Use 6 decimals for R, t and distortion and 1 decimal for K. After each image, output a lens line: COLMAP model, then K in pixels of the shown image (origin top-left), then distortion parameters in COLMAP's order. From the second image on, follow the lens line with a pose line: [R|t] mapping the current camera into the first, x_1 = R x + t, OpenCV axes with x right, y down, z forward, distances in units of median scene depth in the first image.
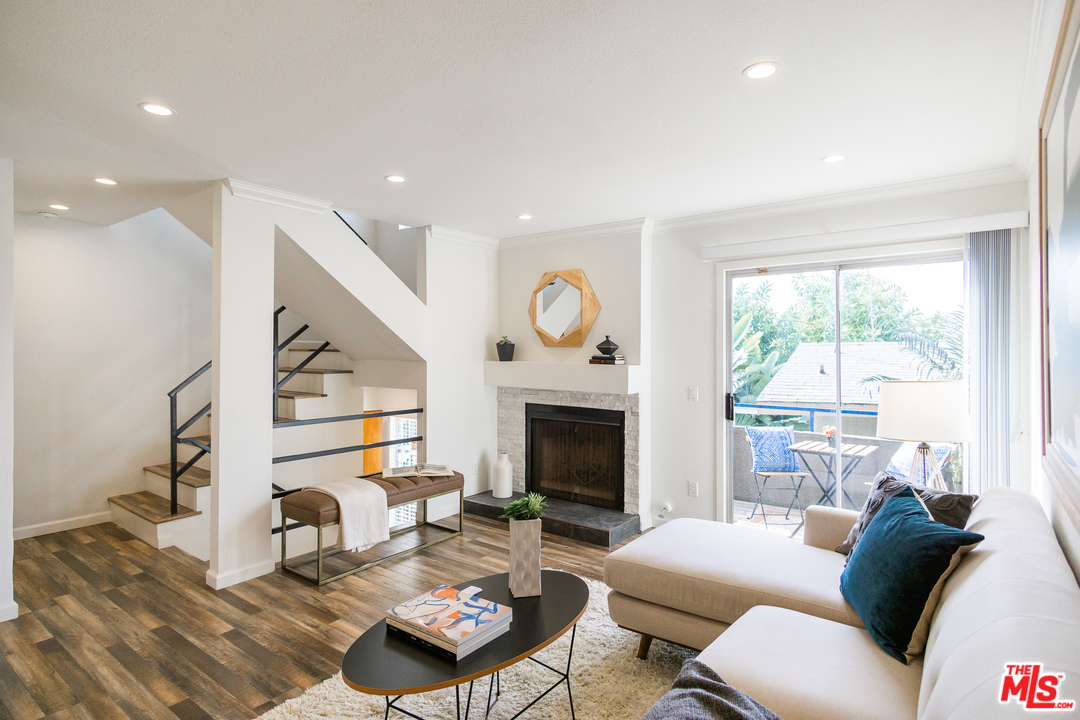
lens RADIAL K [[568.7, 0, 534.3], [0, 568.7, 356.3], [0, 0, 1]] dist [0.004763, 0.000823]
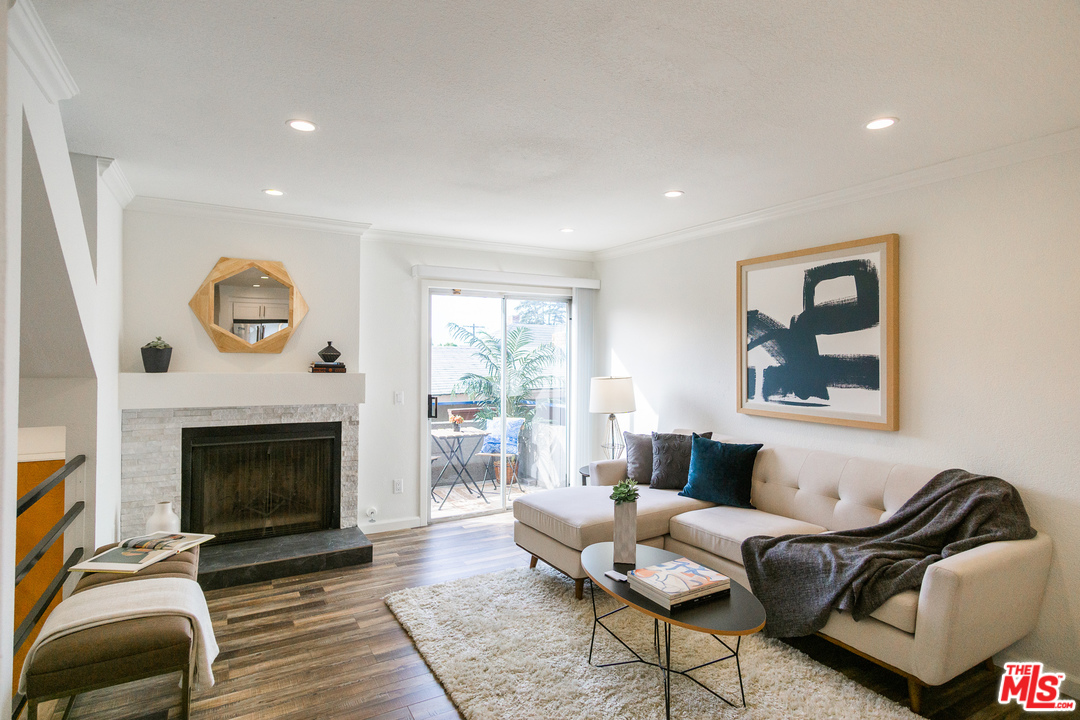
lens RADIAL K [[568.7, 0, 537.1], [0, 568.7, 353.3], [0, 0, 1]] dist [0.004763, 0.000823]
pose [[0.388855, -0.000544, 0.921299, -0.590409], [0.000058, 1.000000, 0.000565, -0.017611], [-0.921299, -0.000166, 0.388855, 0.331333]]
